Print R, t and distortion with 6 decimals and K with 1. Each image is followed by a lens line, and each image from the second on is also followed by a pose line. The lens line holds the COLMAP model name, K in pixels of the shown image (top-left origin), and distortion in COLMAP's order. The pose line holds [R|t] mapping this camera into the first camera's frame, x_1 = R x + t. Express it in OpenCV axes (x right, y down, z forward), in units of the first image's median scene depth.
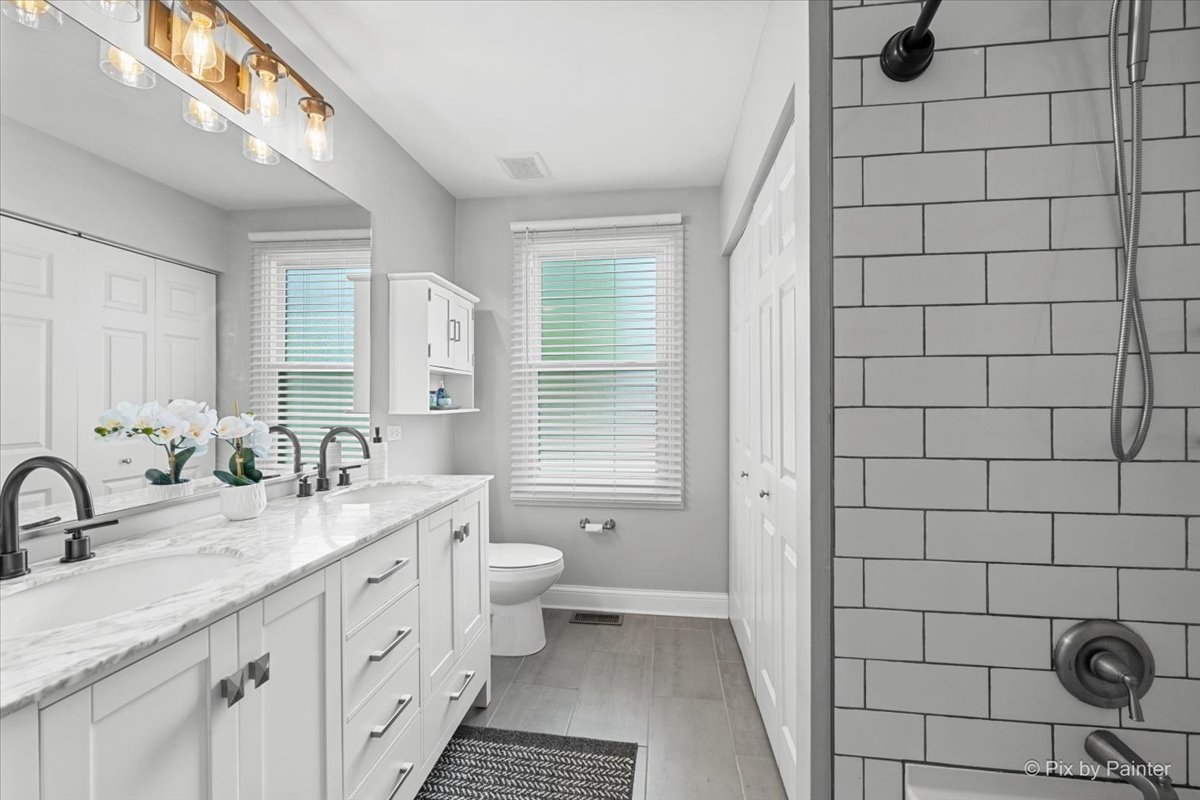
lens RADIAL K [[479.2, 0, 593.9], [0, 479.2, 400.6], [0, 0, 1]] dist [-0.002943, -0.000203]
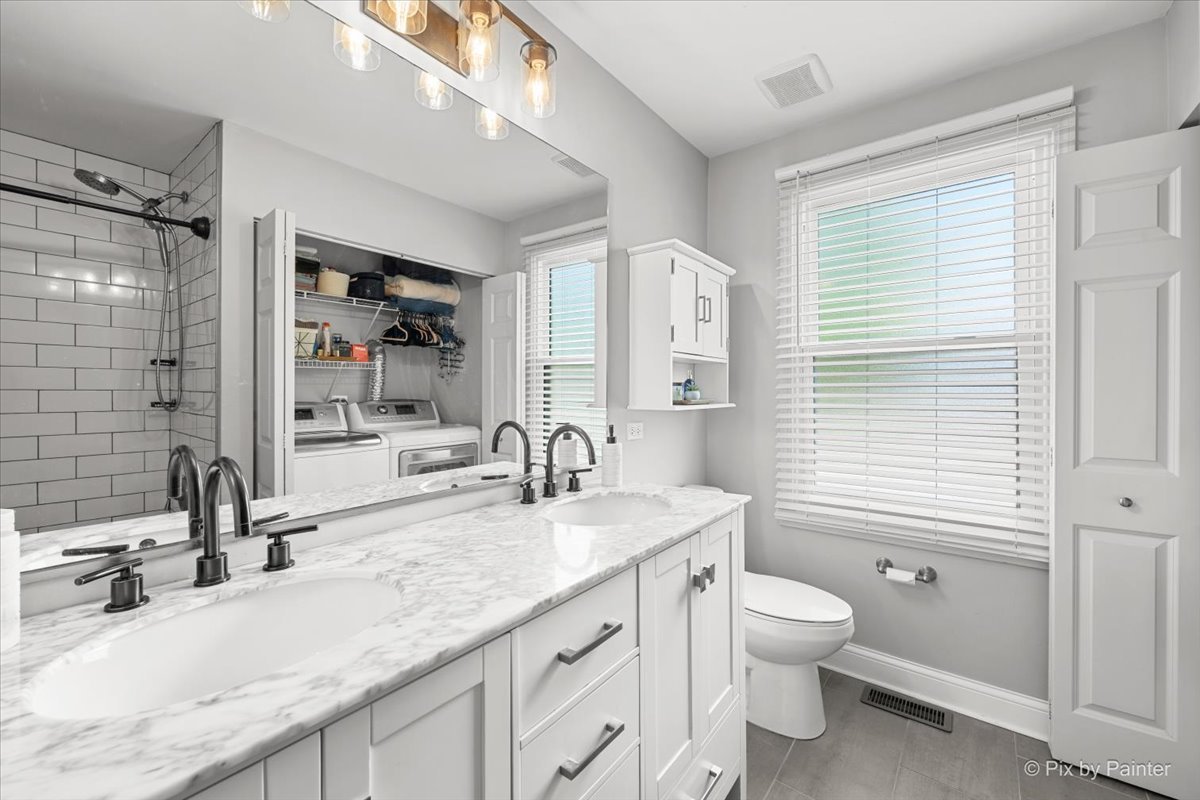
lens RADIAL K [[479.2, 0, 590.1], [0, 479.2, 391.4], [0, 0, 1]] dist [-0.002943, -0.000203]
pose [[0.857596, 0.001542, -0.514321, -0.033249], [-0.002796, 0.999995, -0.001665, -0.002188], [0.514316, 0.002866, 0.857596, 0.185545]]
